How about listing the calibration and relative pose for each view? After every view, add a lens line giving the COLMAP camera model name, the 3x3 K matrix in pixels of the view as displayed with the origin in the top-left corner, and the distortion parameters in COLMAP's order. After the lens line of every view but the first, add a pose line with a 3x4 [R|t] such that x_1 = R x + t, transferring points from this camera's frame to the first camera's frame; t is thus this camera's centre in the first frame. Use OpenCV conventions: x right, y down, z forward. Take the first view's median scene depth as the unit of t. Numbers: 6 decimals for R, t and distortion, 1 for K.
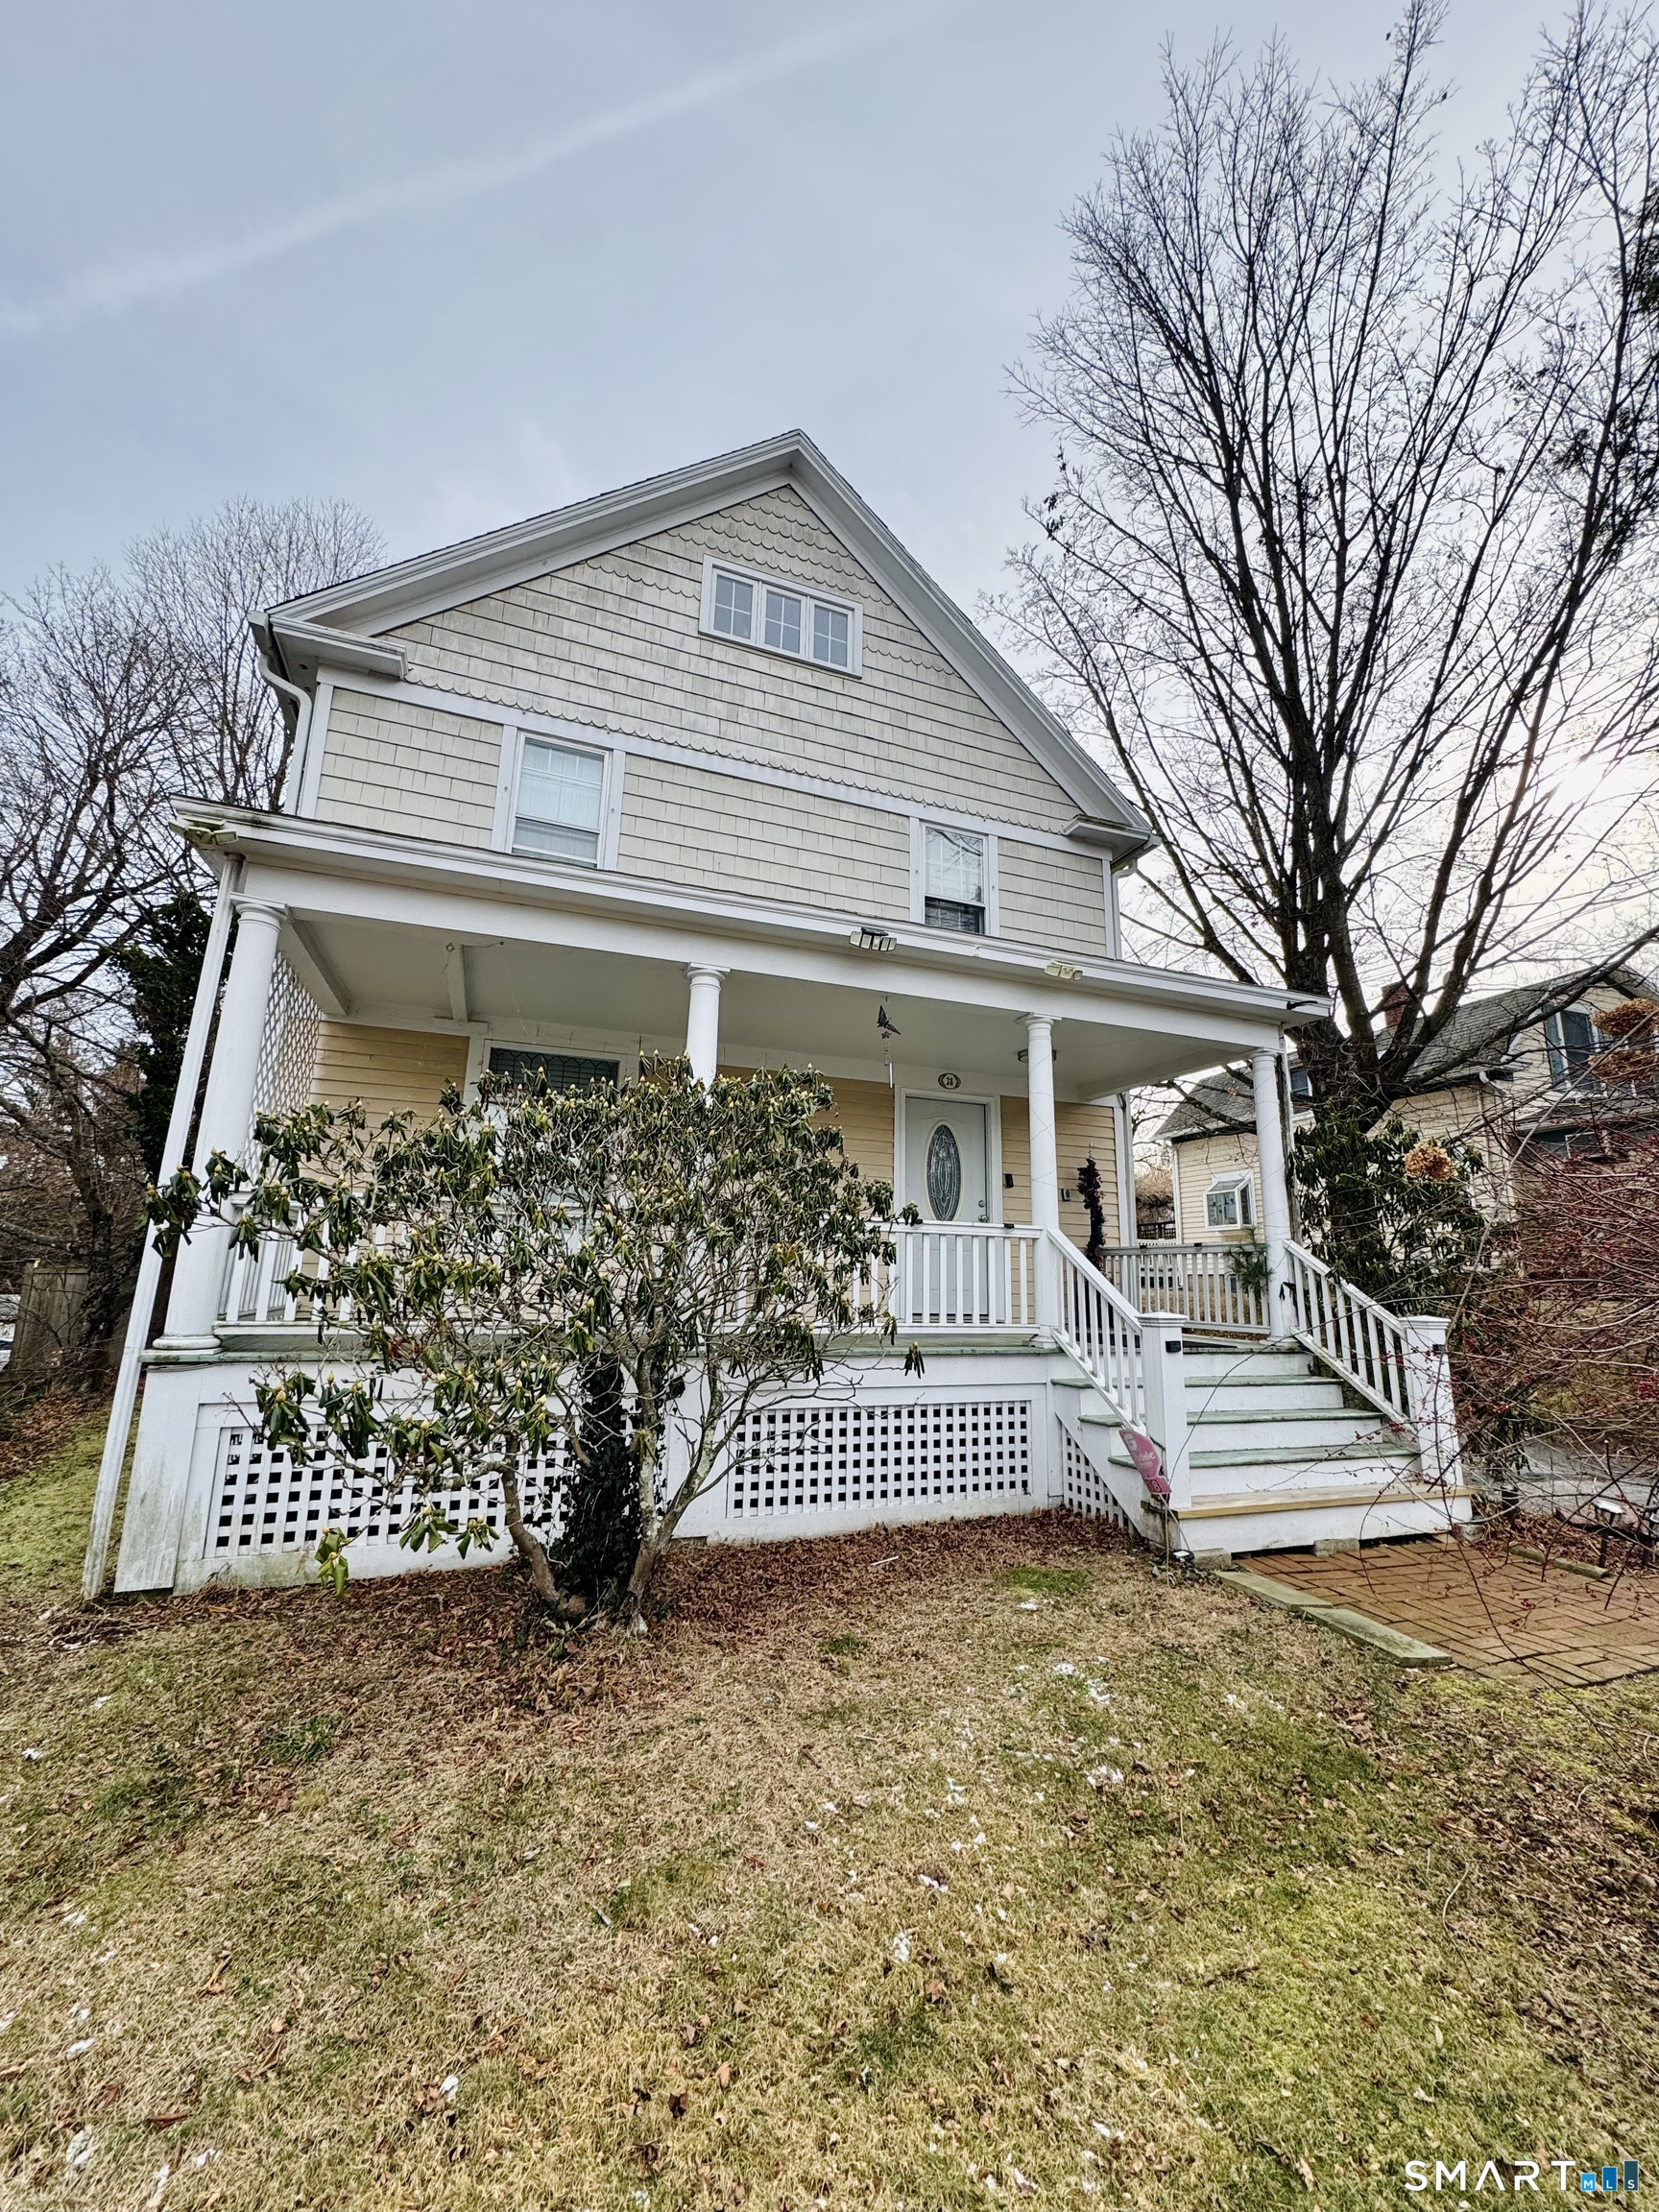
lens RADIAL K [[874.7, 0, 831.9], [0, 874.7, 1096.5], [0, 0, 1]] dist [-0.002488, 0.000094]
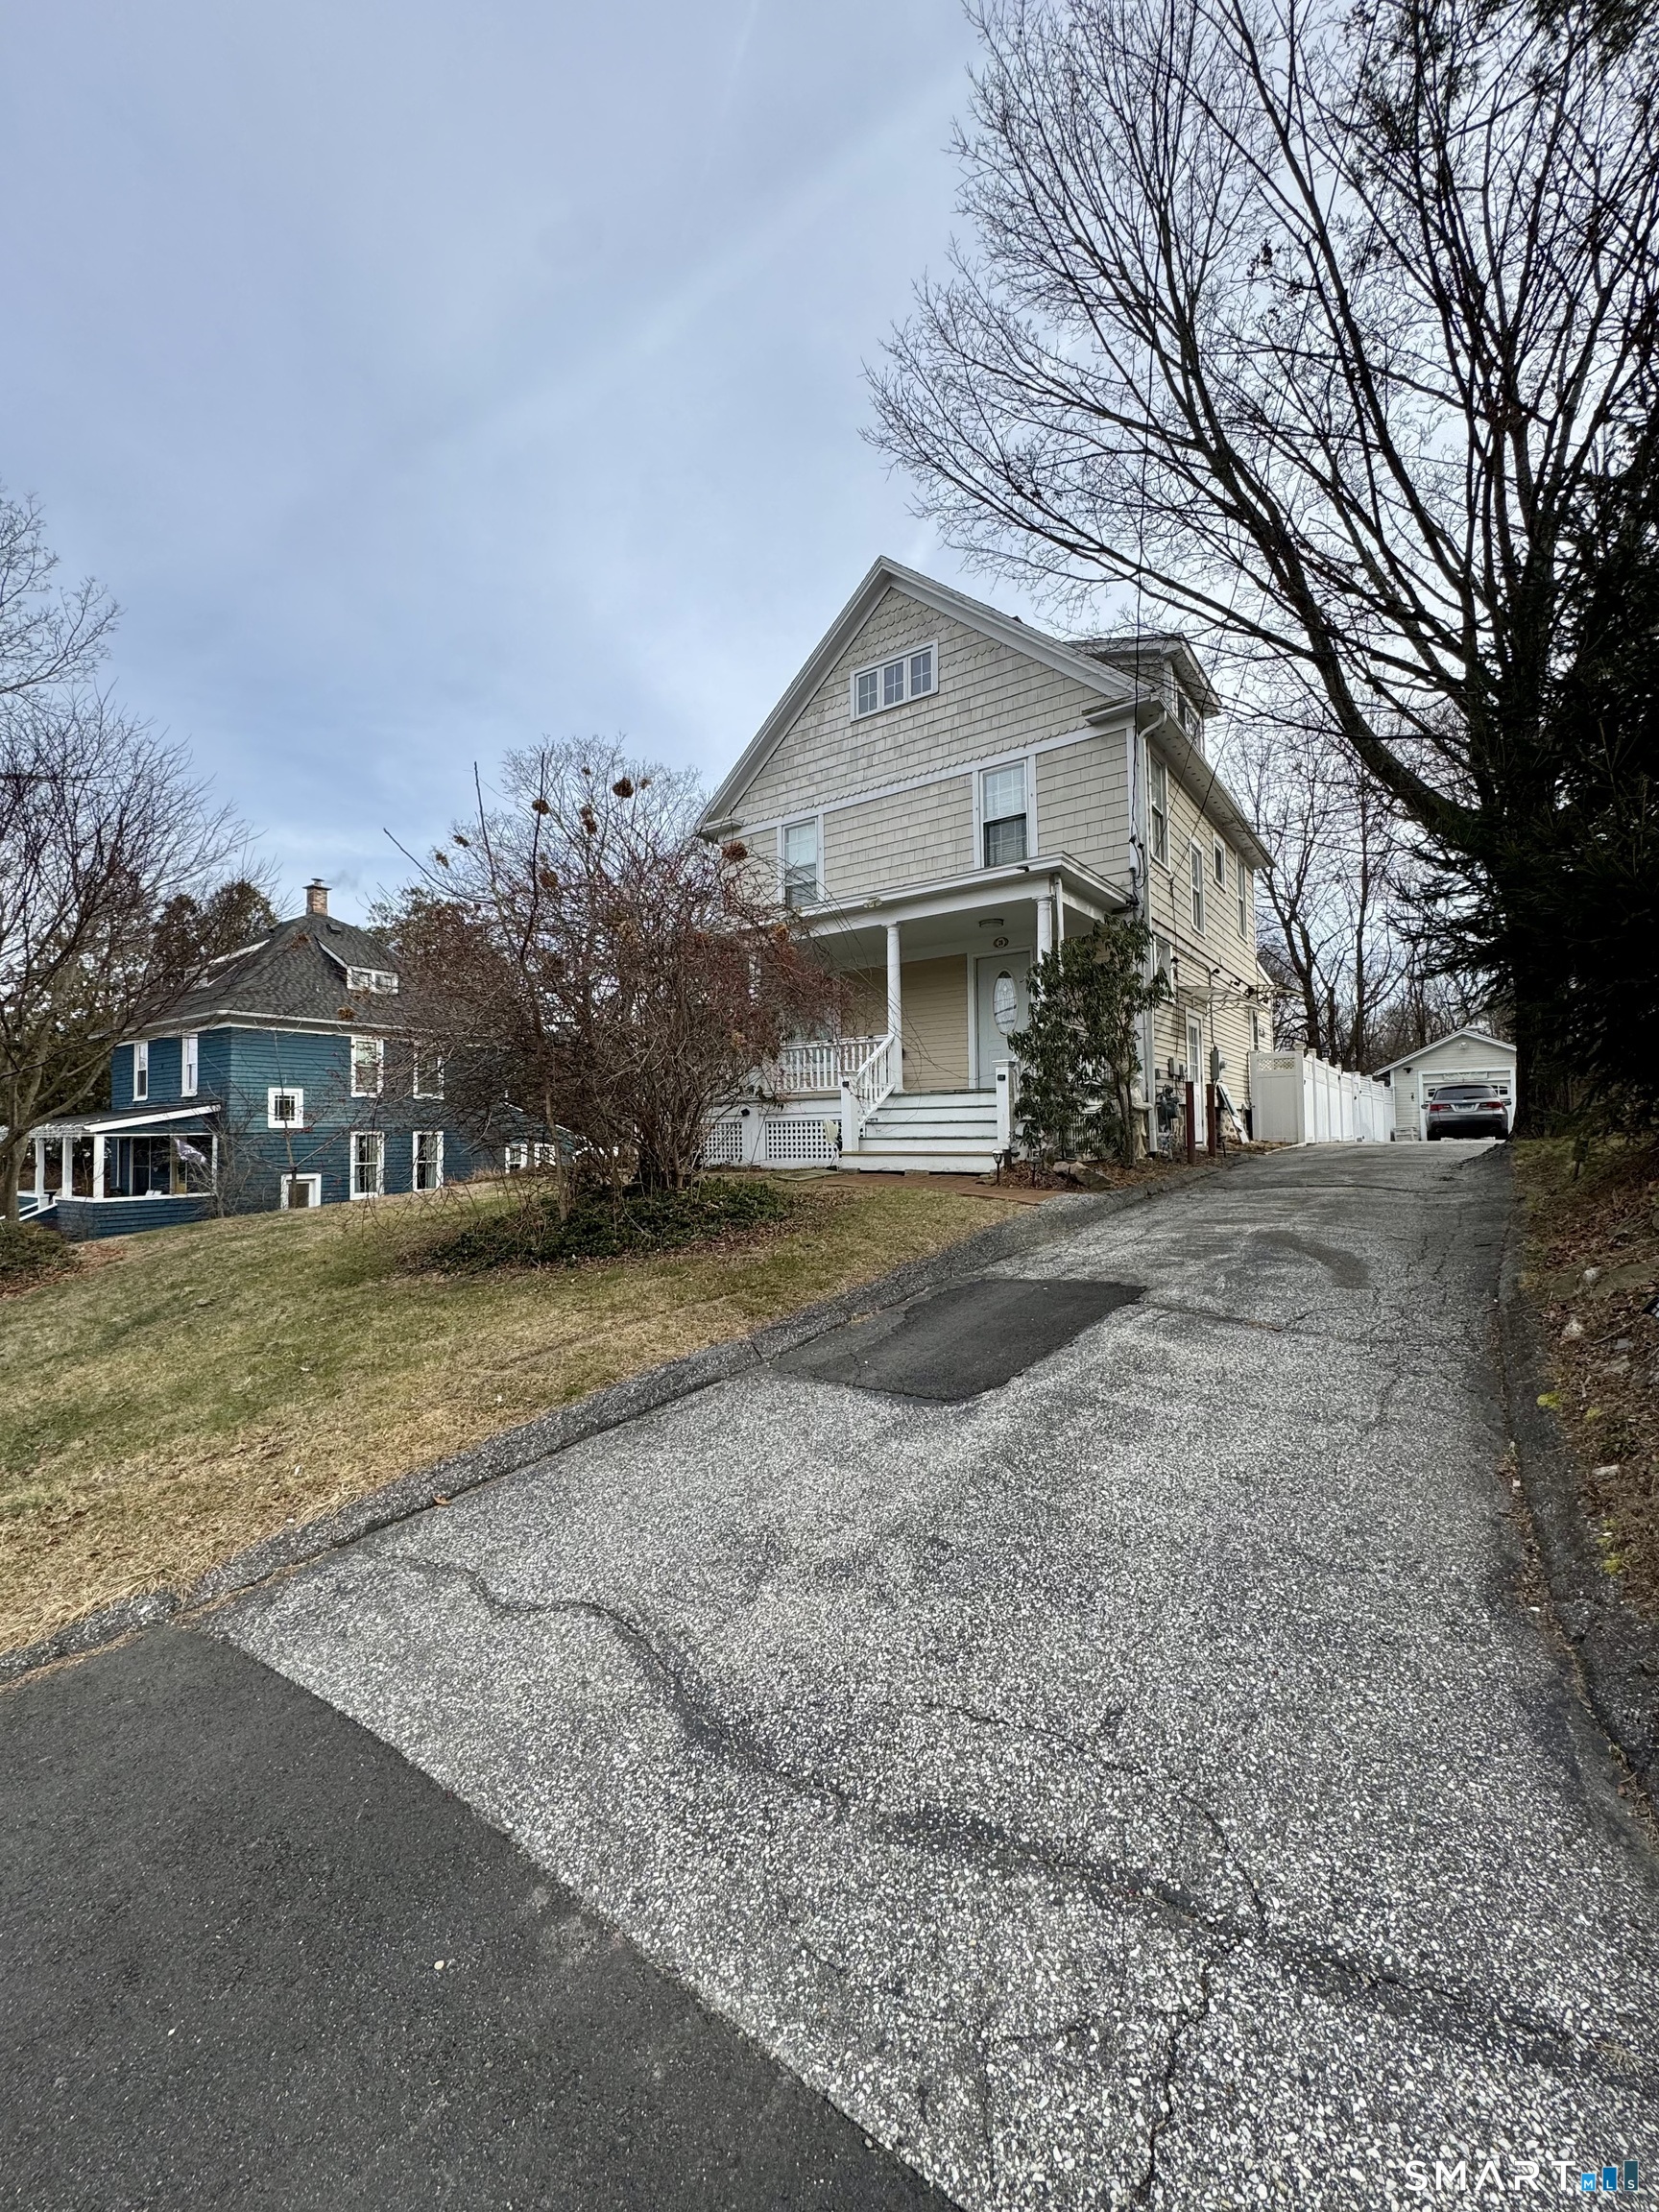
lens RADIAL K [[874.7, 0, 835.2], [0, 874.7, 1104.6], [0, 0, 1]] dist [-0.002488, 0.000094]
pose [[0.538446, -0.049120, -0.841227, 1.436990], [0.193473, 0.978837, 0.066681, 0.117985], [0.820149, -0.198659, 0.536555, -0.152209]]
